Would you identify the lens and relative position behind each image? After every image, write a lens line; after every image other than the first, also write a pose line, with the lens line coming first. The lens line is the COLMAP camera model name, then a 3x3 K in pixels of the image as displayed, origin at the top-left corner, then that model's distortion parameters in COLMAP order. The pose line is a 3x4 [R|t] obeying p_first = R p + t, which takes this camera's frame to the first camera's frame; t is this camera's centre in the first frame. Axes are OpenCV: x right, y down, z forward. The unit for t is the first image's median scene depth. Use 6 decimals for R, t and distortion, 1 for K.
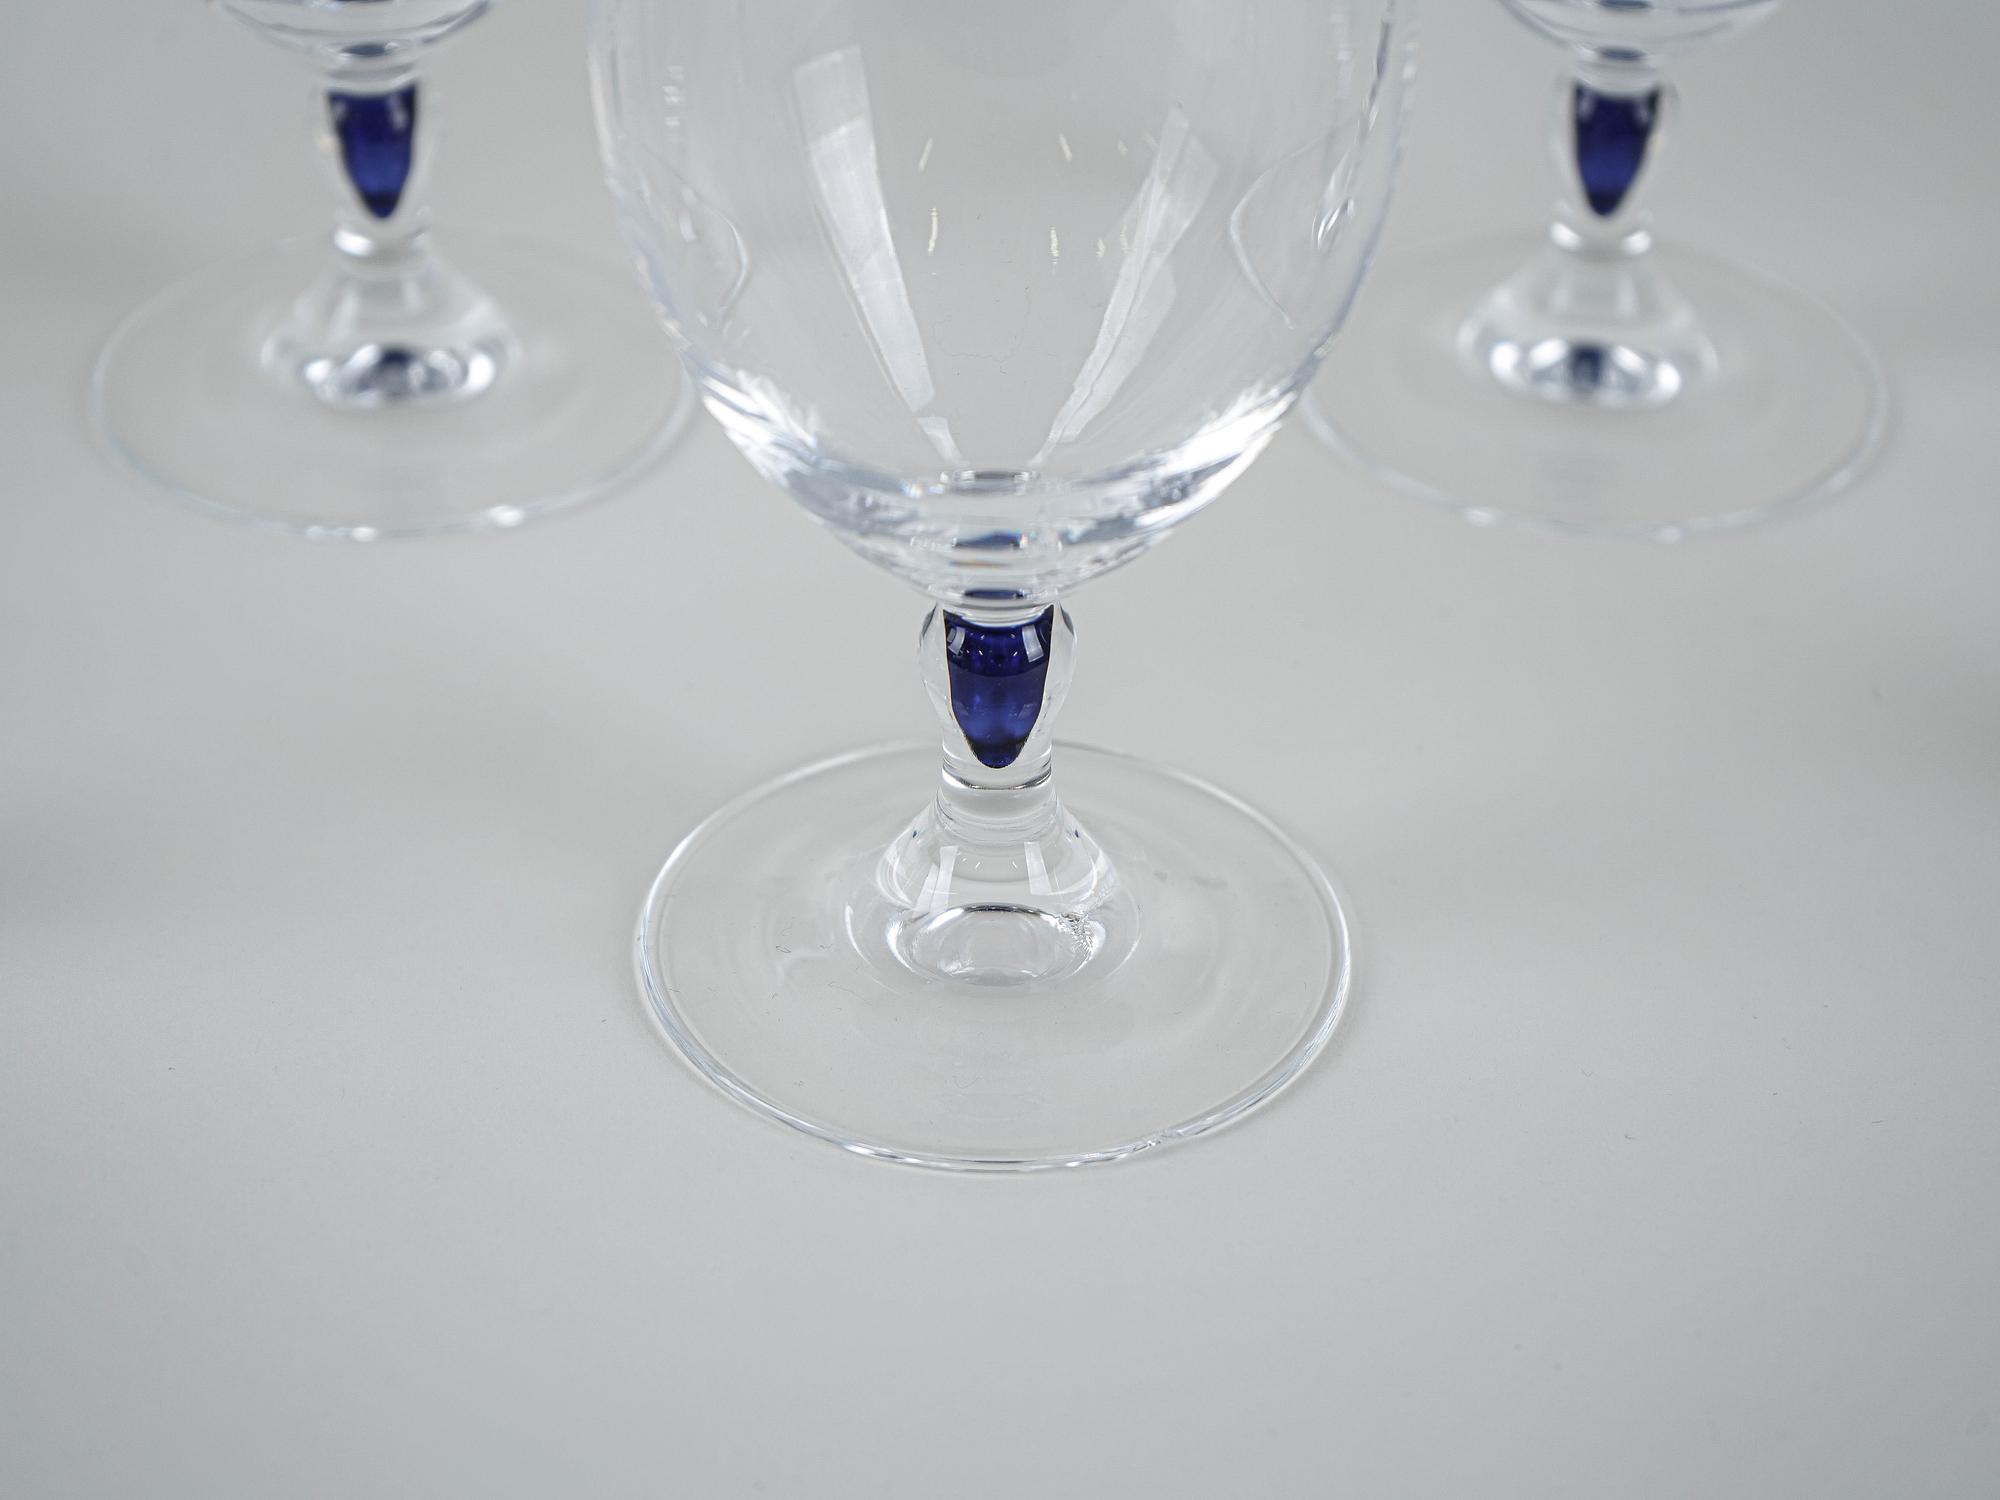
lens RADIAL K [[4067.8, 0, 1001.8], [0, 4067.8, 746.2], [0, 0, 1]] dist [0.003008, 0.000000]
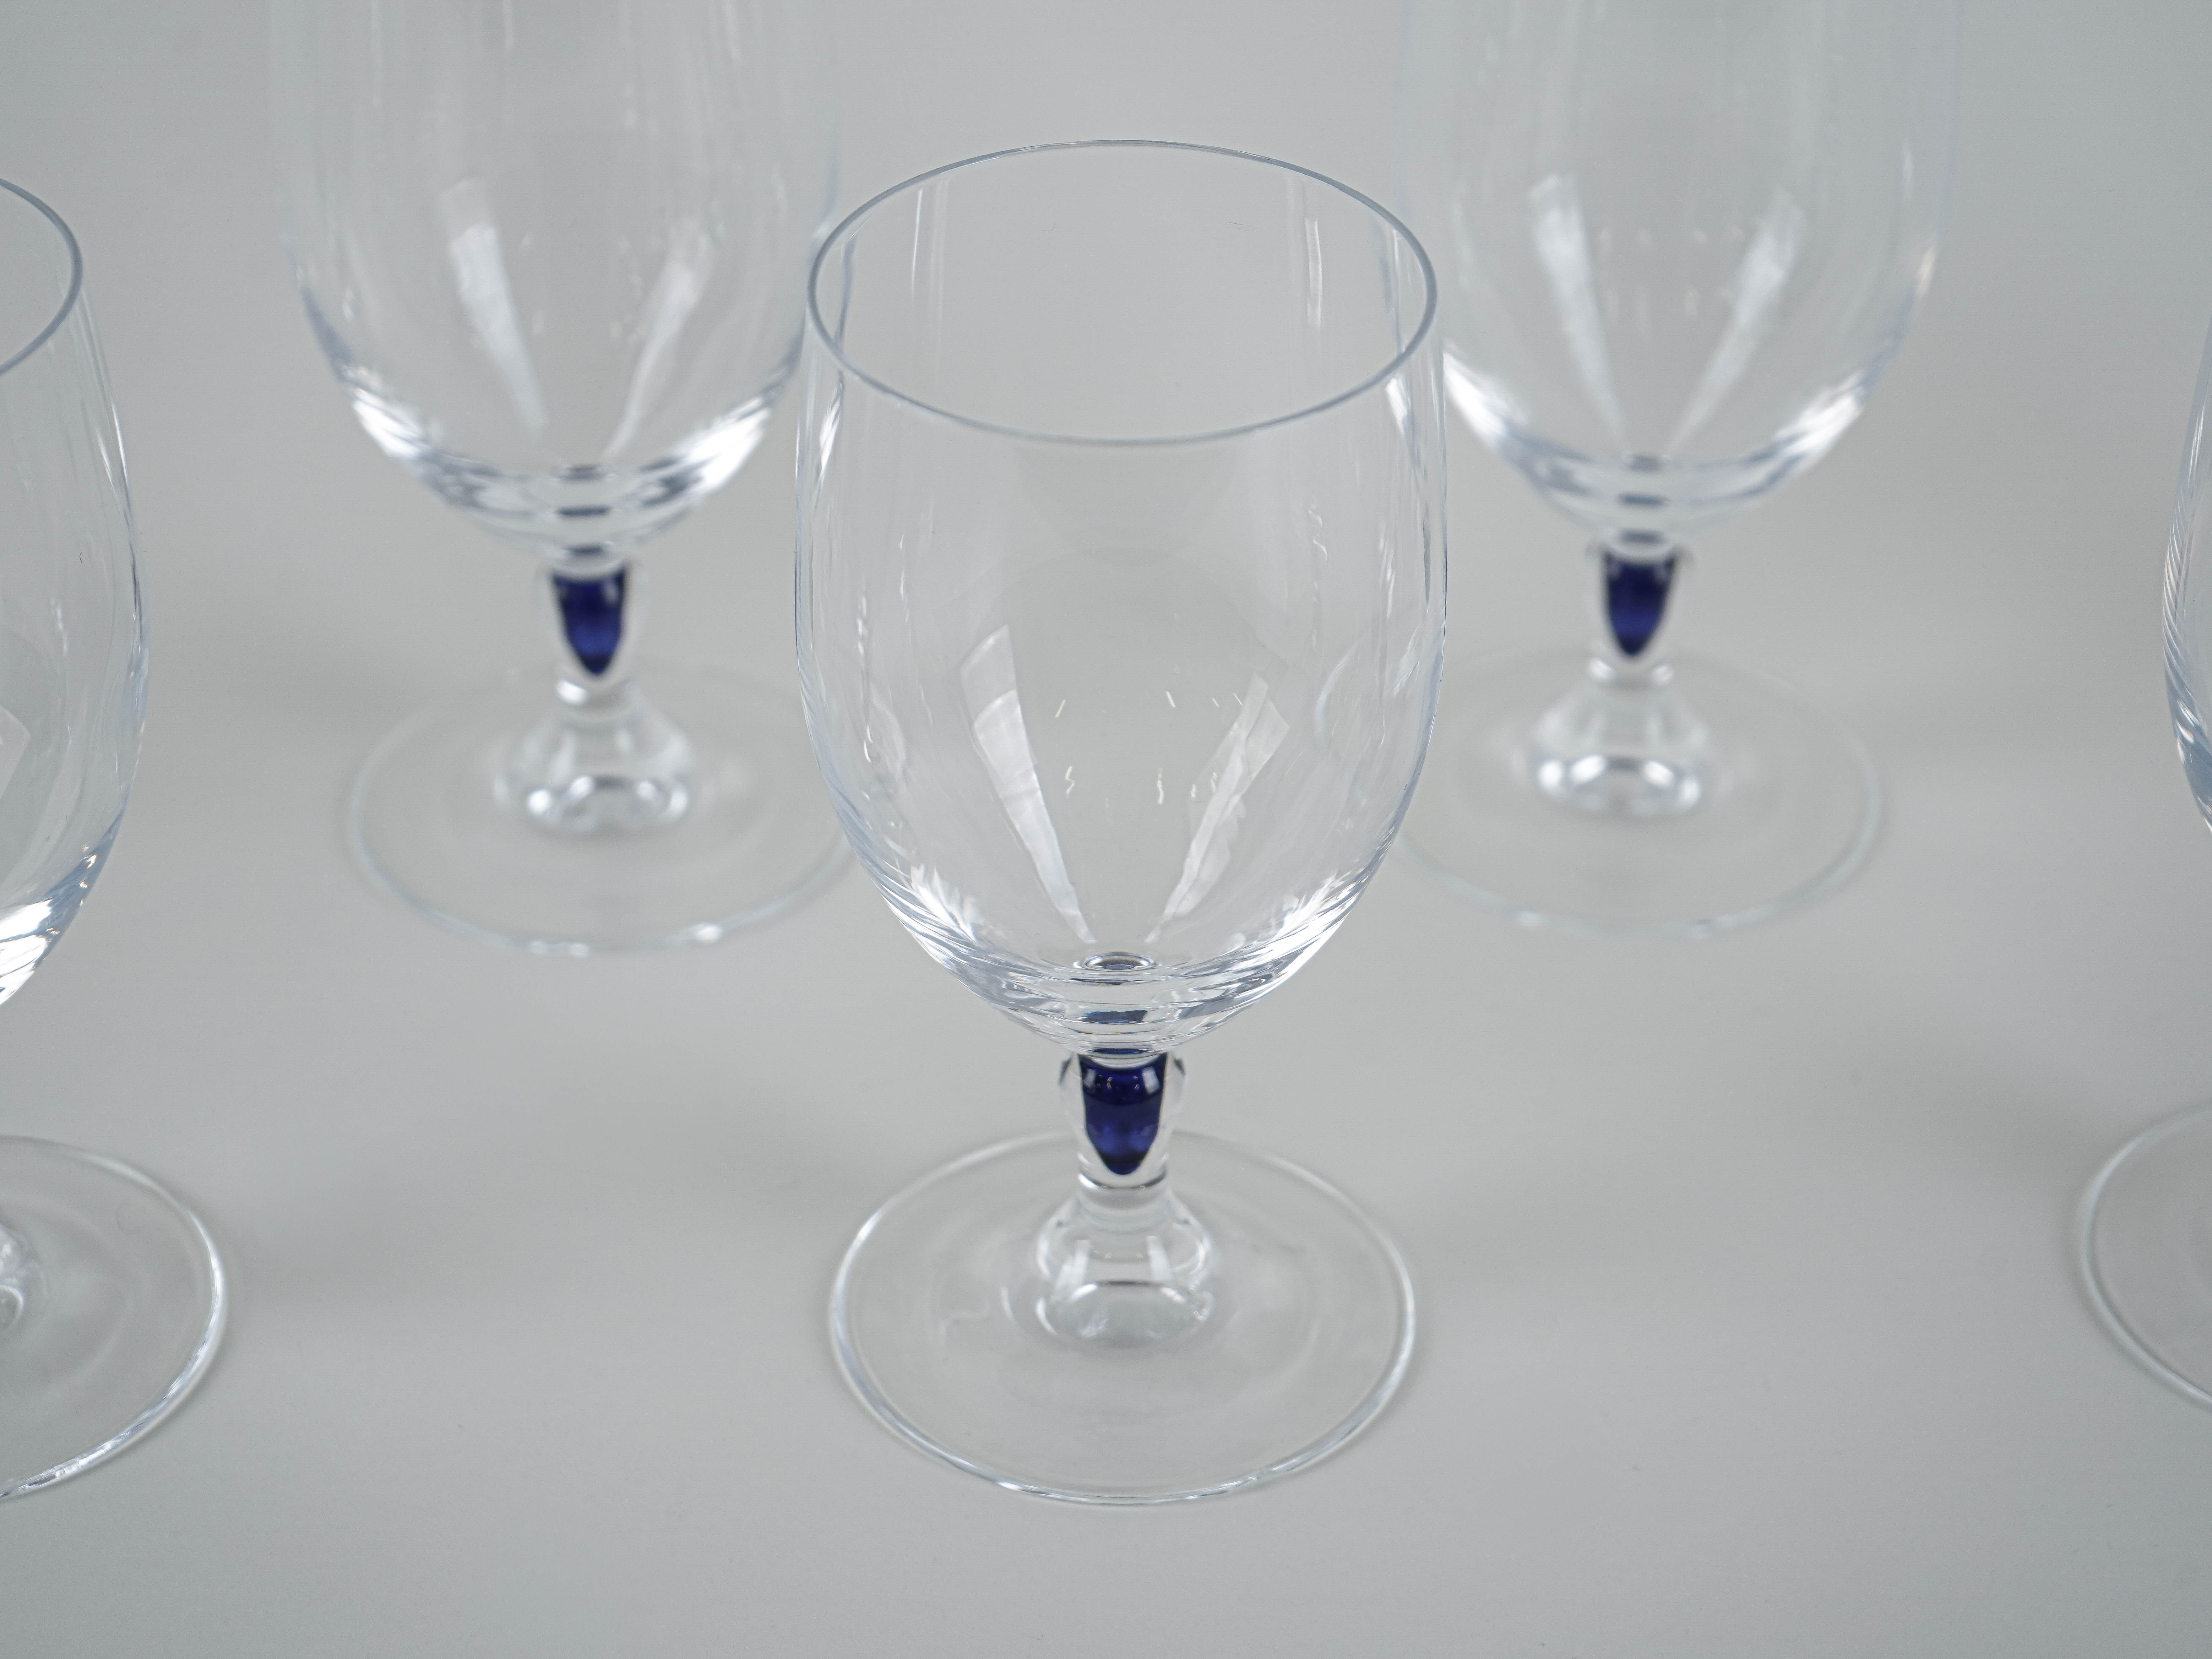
lens RADIAL K [[4498.8, 0, 1104.7], [0, 4498.8, 833.6], [0, 0, 1]] dist [0.003008, 0.000000]
pose [[0.999900, -0.013229, -0.005023, 0.001427], [0.013242, 0.999909, 0.002654, -0.097163], [0.004987, -0.002721, 0.999984, -0.349143]]
